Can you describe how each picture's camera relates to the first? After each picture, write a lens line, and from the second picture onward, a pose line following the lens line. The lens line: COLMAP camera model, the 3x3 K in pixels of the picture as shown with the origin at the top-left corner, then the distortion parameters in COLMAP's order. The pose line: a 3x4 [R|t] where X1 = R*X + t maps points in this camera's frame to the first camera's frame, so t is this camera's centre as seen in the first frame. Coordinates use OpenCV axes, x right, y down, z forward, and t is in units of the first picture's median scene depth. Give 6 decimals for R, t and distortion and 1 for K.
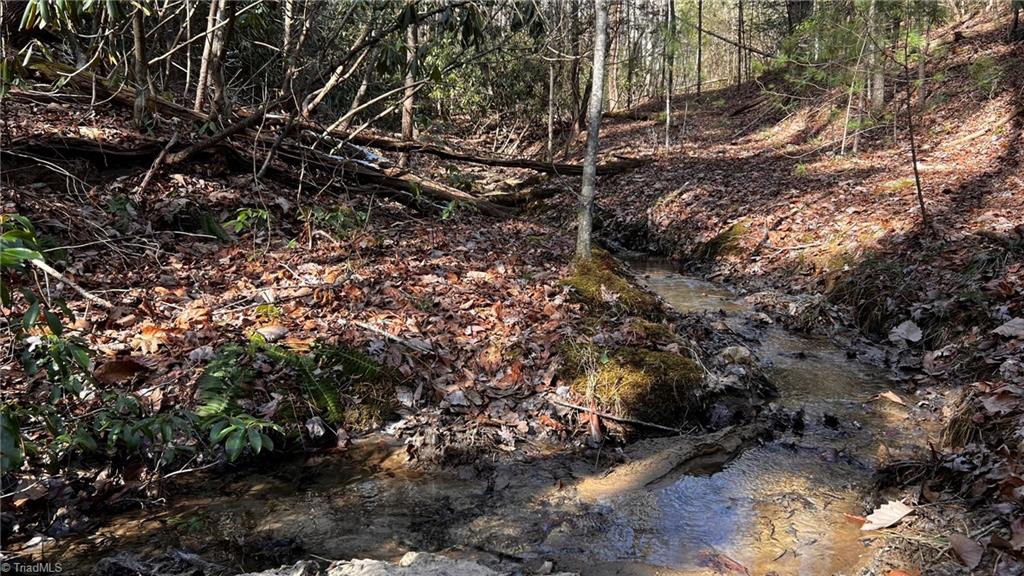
lens RADIAL K [[765.0, 0, 511.1], [0, 765.0, 288.9], [0, 0, 1]] dist [0.015120, -0.015314]
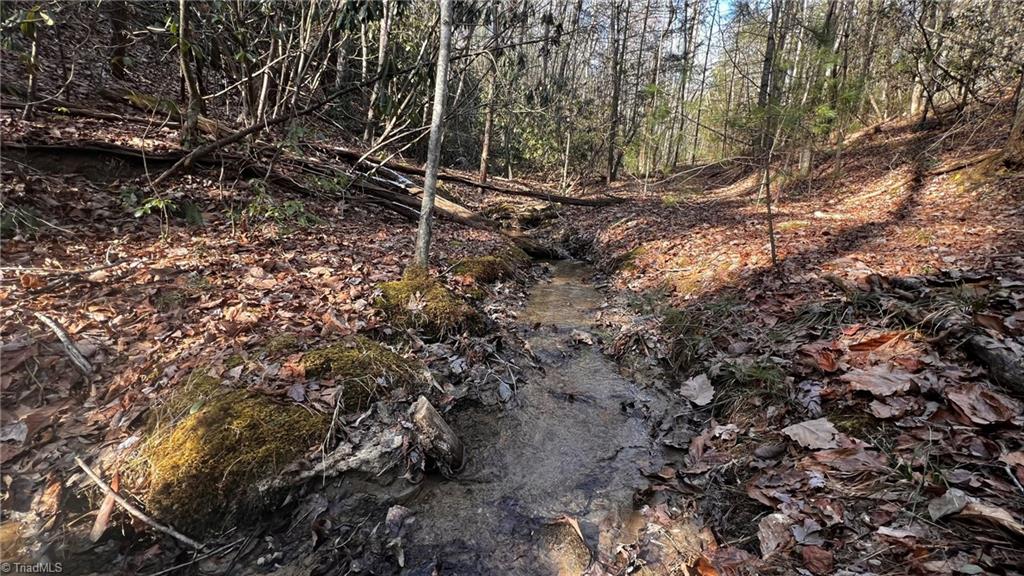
lens RADIAL K [[406.6, 0, 512.8], [0, 406.6, 290.4], [0, 0, 1]] dist [-0.004108, 0.000648]
pose [[0.978021, 0.104703, -0.180312, 0.193381], [-0.094595, 0.993470, 0.063798, -0.030940], [0.185814, -0.045339, 0.981538, 0.263696]]
